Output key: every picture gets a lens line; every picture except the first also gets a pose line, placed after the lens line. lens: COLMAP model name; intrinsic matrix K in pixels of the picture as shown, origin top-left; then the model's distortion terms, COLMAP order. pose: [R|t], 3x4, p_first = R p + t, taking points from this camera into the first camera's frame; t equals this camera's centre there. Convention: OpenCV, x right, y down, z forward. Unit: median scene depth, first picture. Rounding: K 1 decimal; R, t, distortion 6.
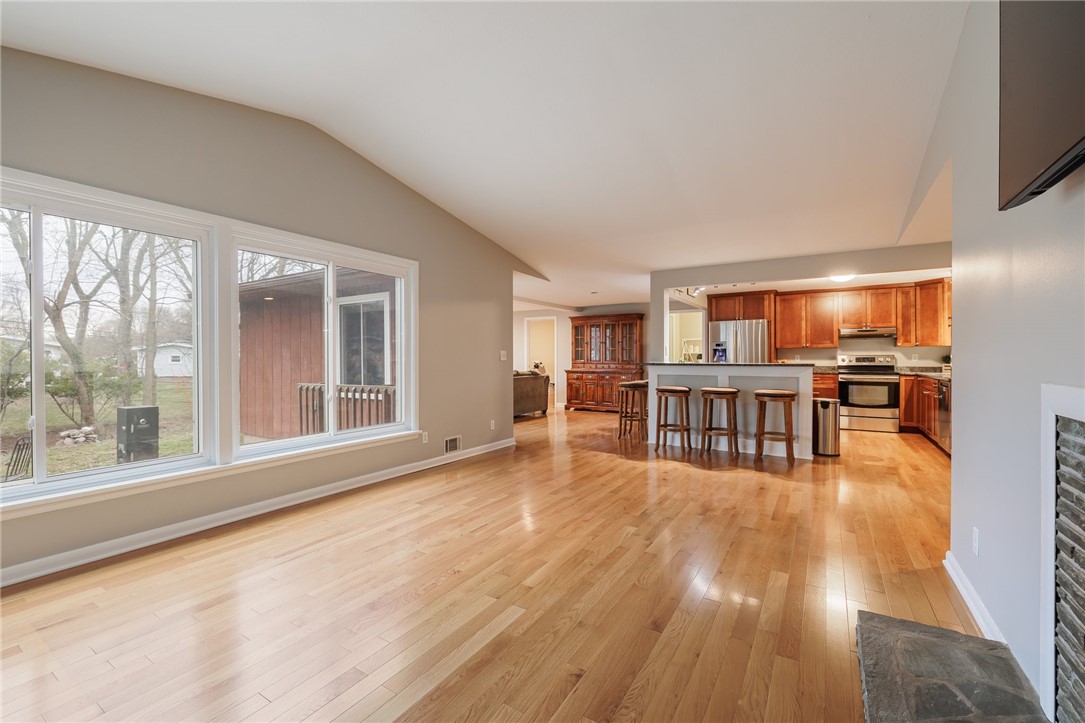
lens RADIAL K [[456.5, 0, 536.5], [0, 456.5, 359.5], [0, 0, 1]] dist [-0.001631, -0.000301]
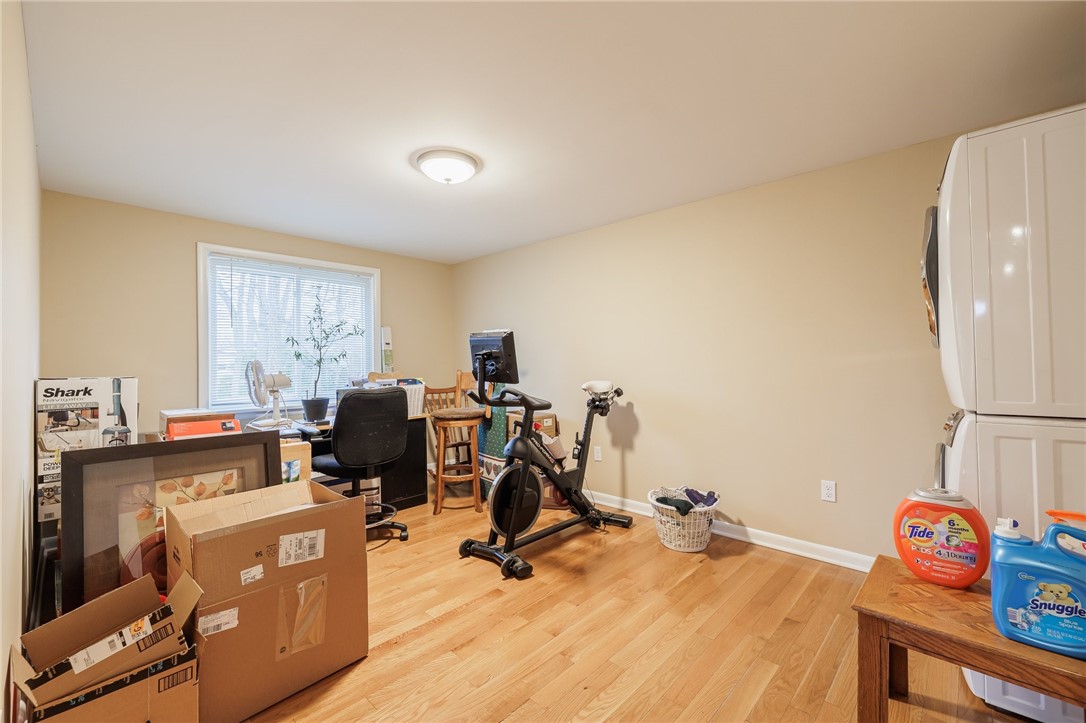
lens RADIAL K [[456.9, 0, 538.6], [0, 456.9, 363.0], [0, 0, 1]] dist [-0.001631, -0.000301]
pose [[0.981949, -0.010743, -0.188839, 0.030247], [0.007910, 0.999845, -0.015750, -0.007023], [0.188979, 0.013971, 0.981882, 1.573812]]
